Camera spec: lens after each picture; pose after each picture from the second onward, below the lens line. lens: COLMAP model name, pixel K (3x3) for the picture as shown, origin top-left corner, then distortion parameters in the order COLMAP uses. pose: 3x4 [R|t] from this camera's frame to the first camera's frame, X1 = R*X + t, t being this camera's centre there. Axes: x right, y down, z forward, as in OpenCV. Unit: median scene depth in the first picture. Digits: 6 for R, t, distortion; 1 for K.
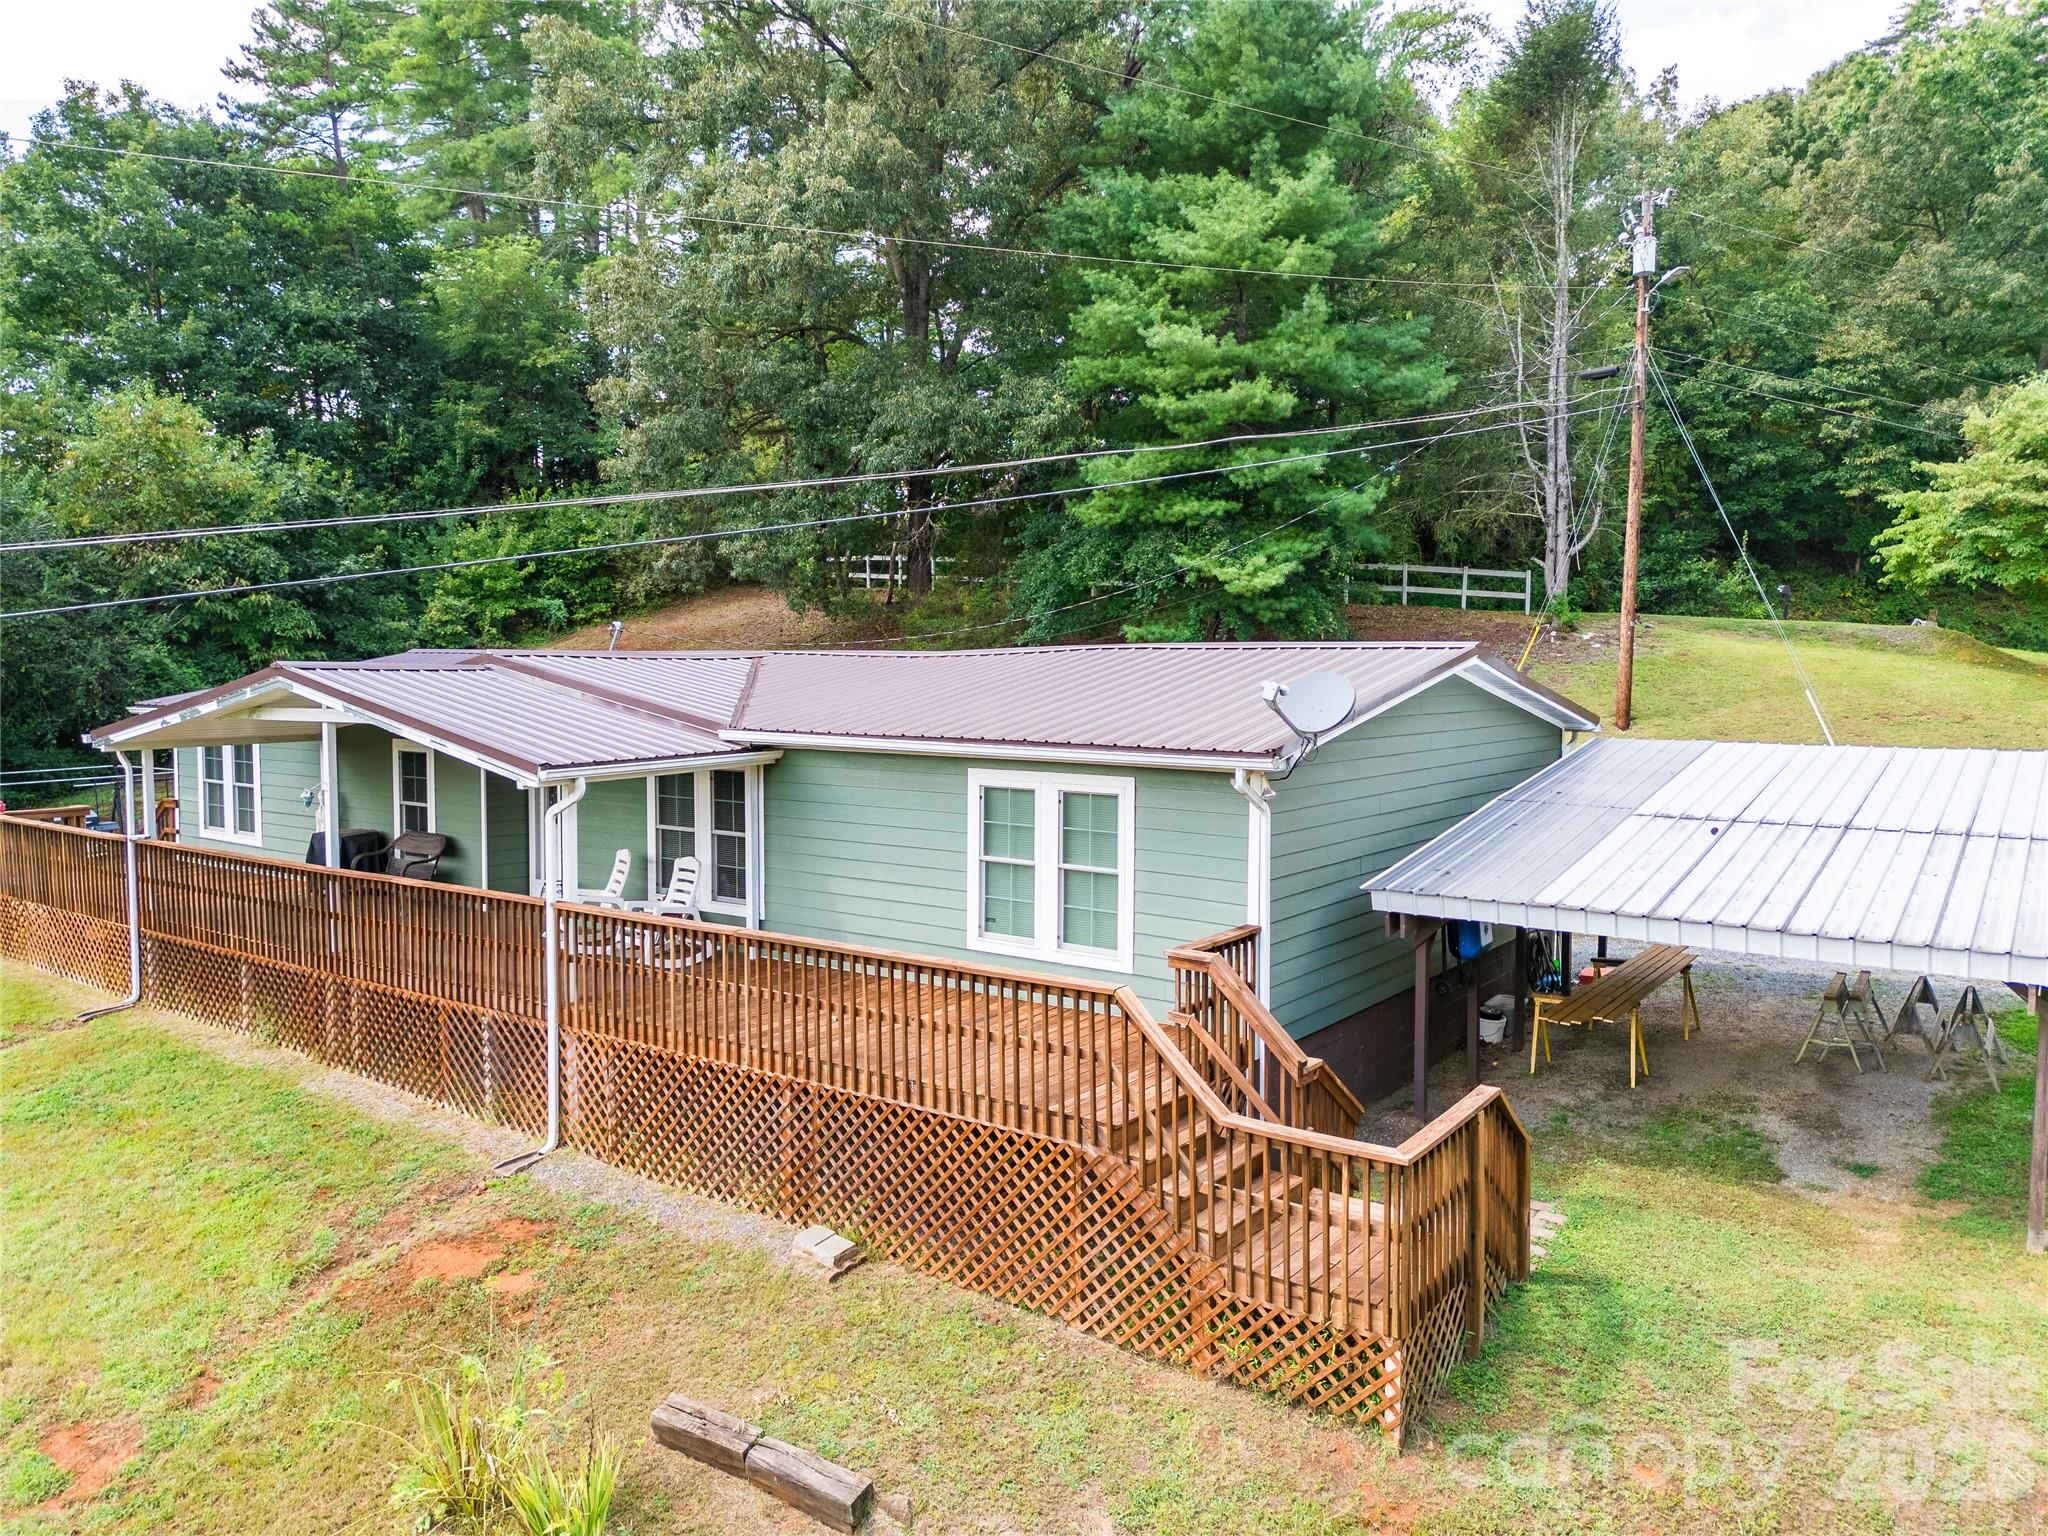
lens RADIAL K [[1441.5, 0, 1022.4], [0, 1441.5, 755.9], [0, 0, 1]] dist [0.060575, -0.051616]
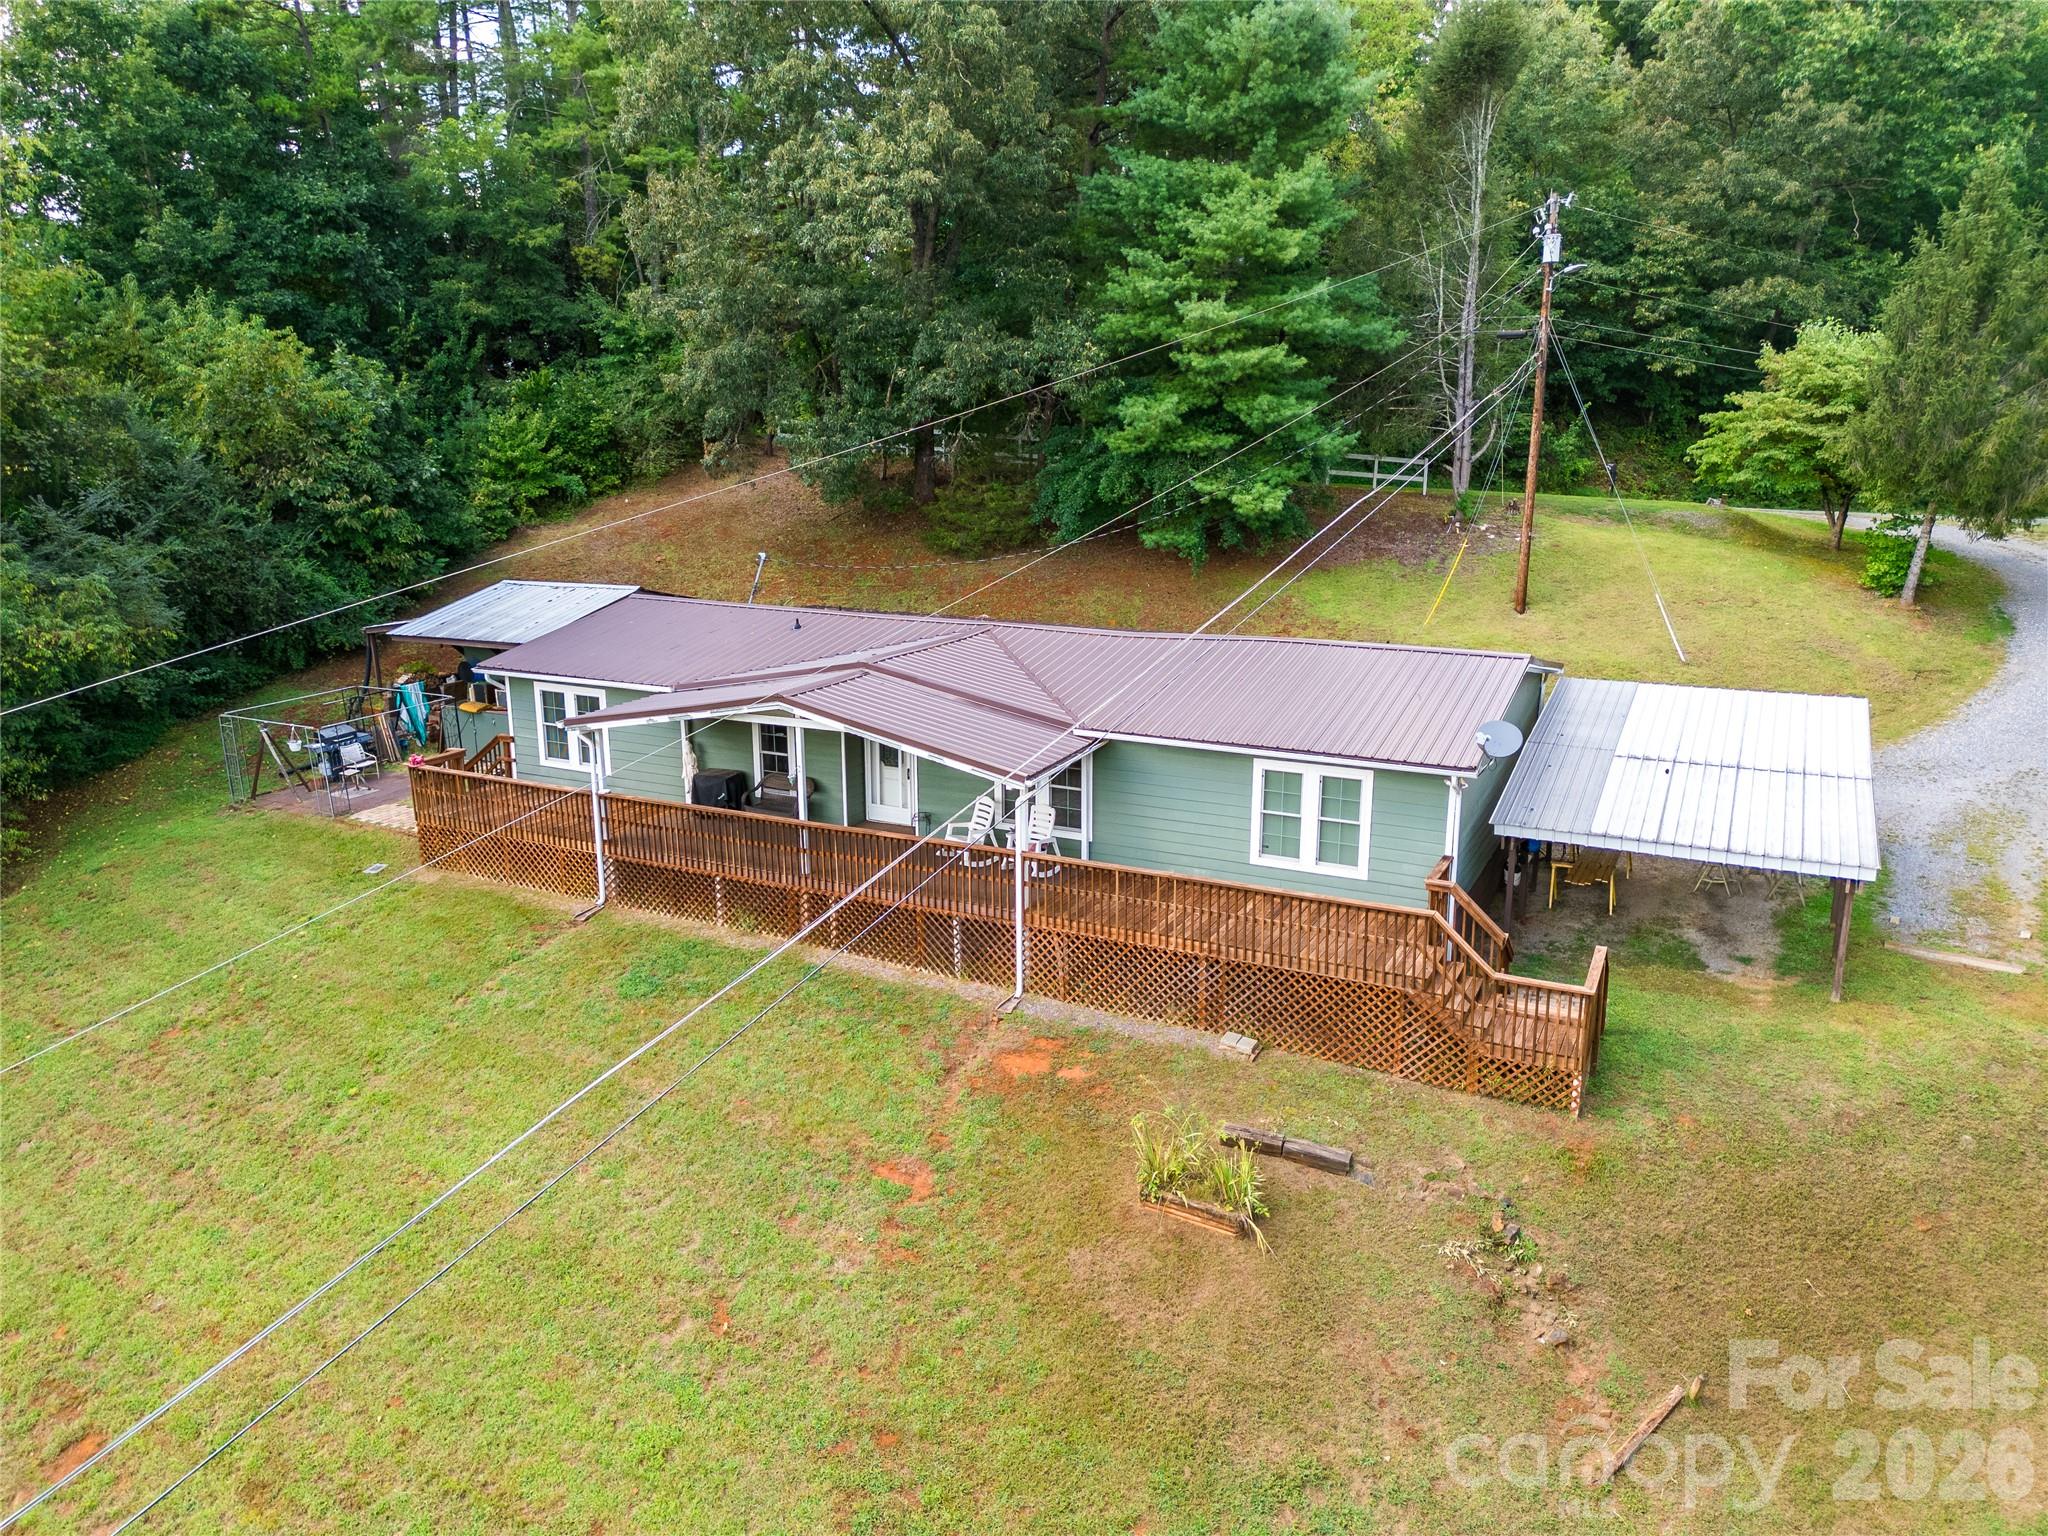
lens RADIAL K [[1441.5, 0, 1020.3], [0, 1441.5, 759.7], [0, 0, 1]] dist [0.060575, -0.051616]
pose [[0.987392, -0.046647, 0.151266, -0.254954], [0.019118, 0.983742, 0.178569, -0.133639], [-0.157136, -0.173426, 0.972230, -0.260337]]
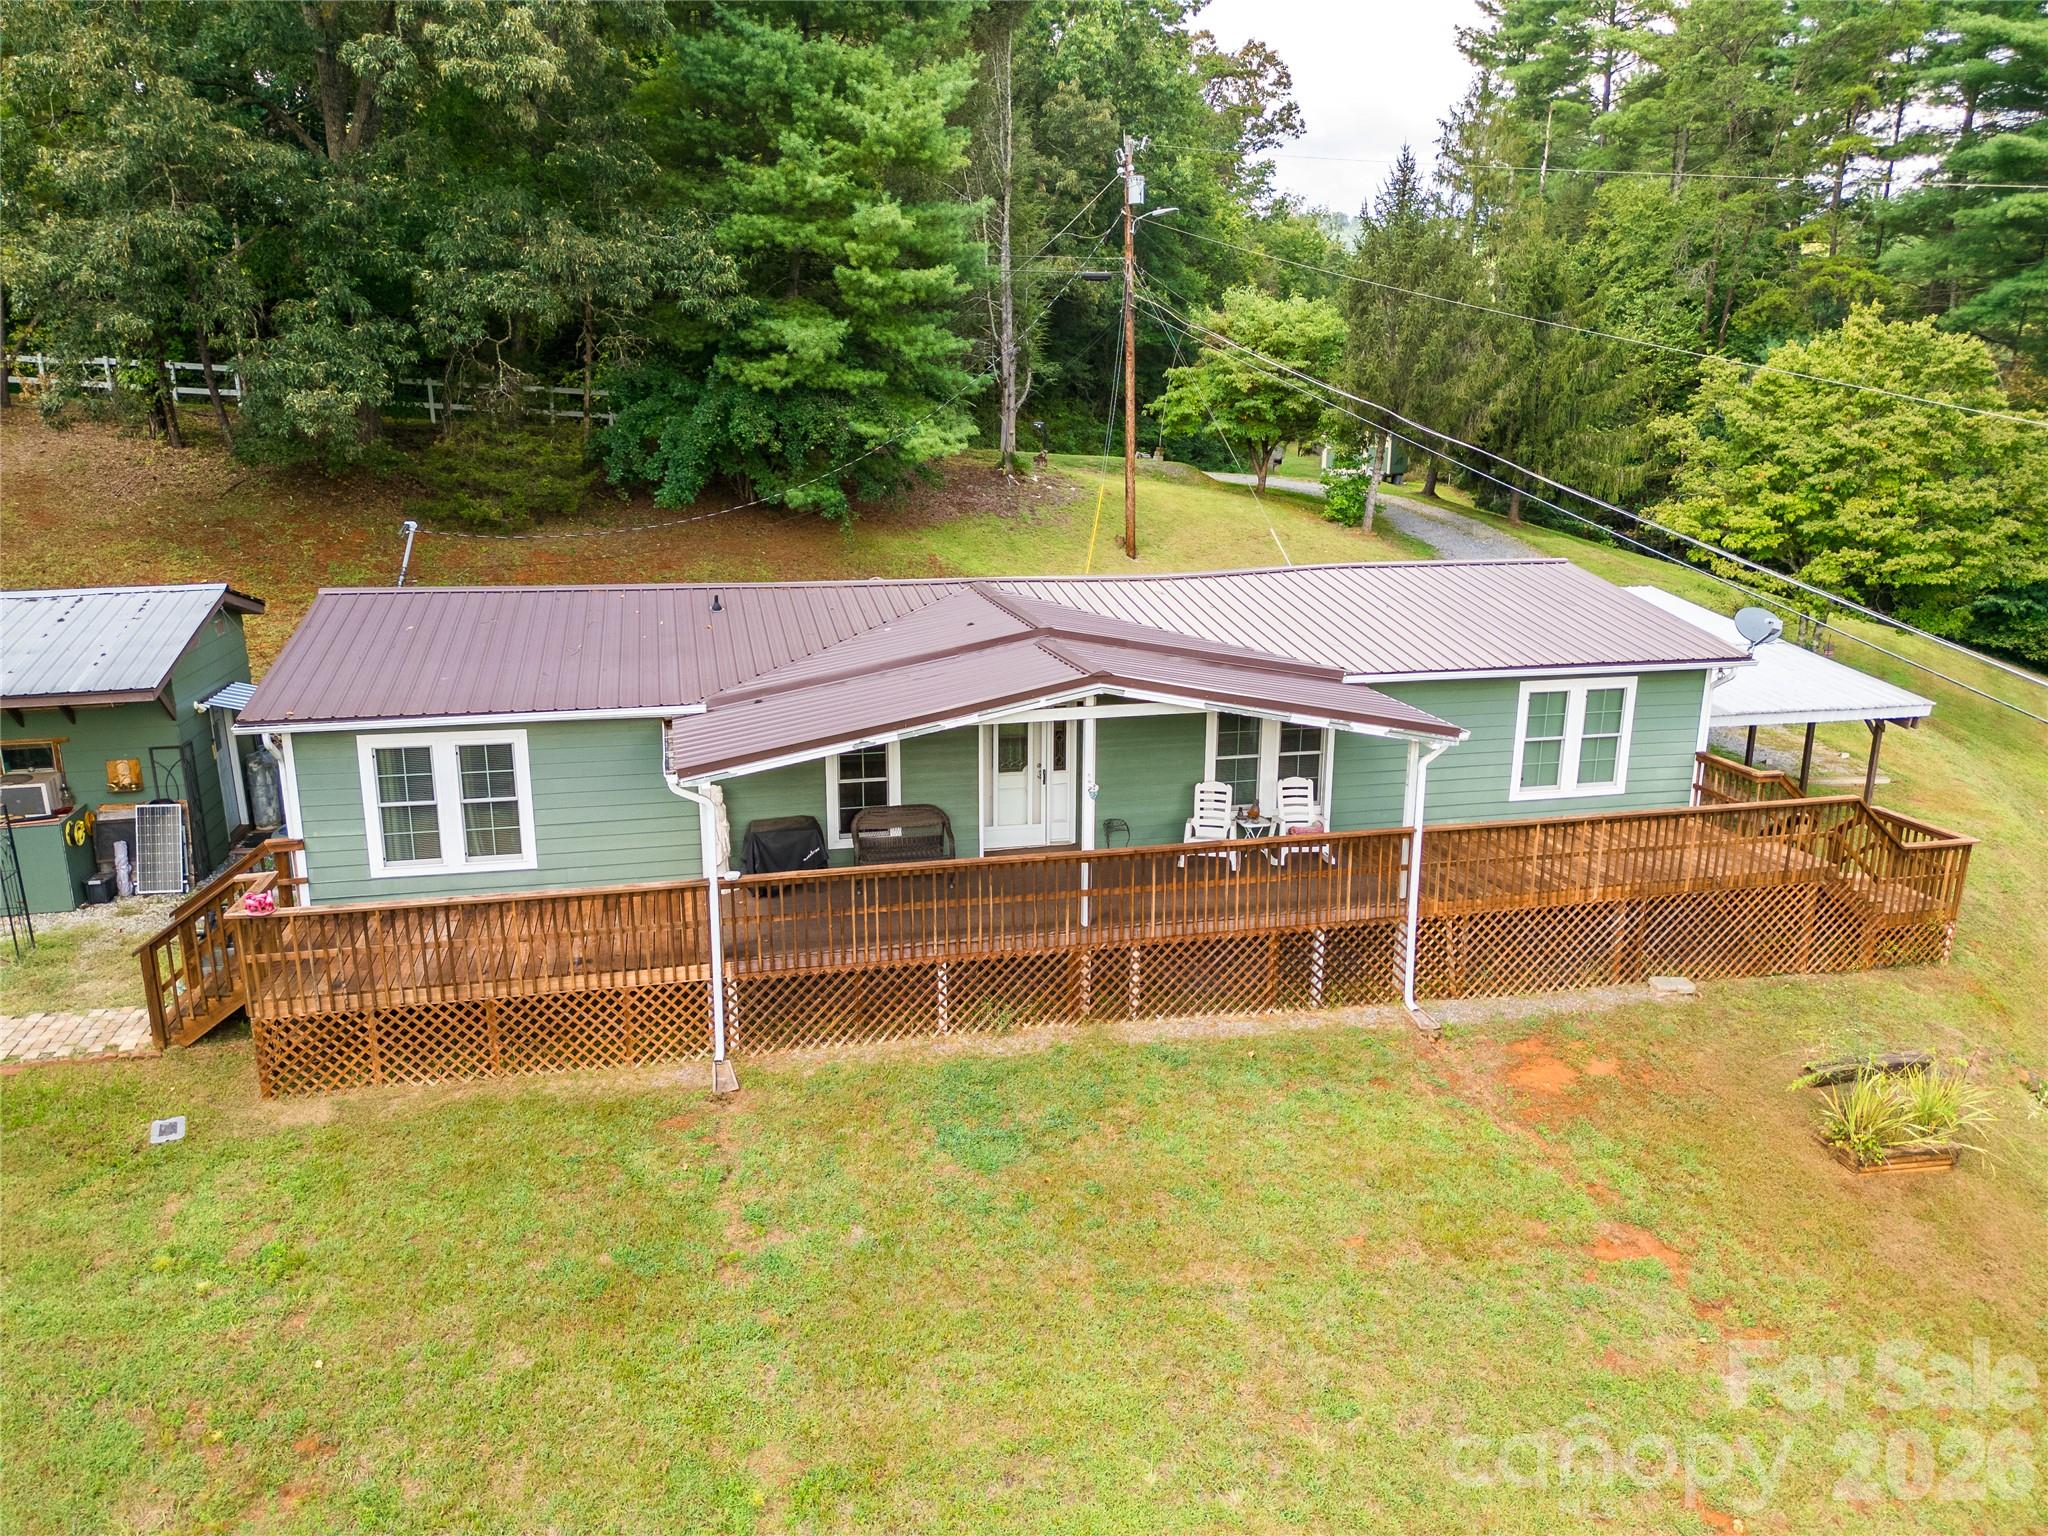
lens RADIAL K [[1441.5, 0, 1014.8], [0, 1441.5, 765.3], [0, 0, 1]] dist [0.060575, -0.051616]
pose [[0.647999, -0.185834, 0.738622, -0.686680], [0.046919, 0.977675, 0.204817, -0.109376], [-0.760195, -0.098066, 0.642252, 0.197103]]
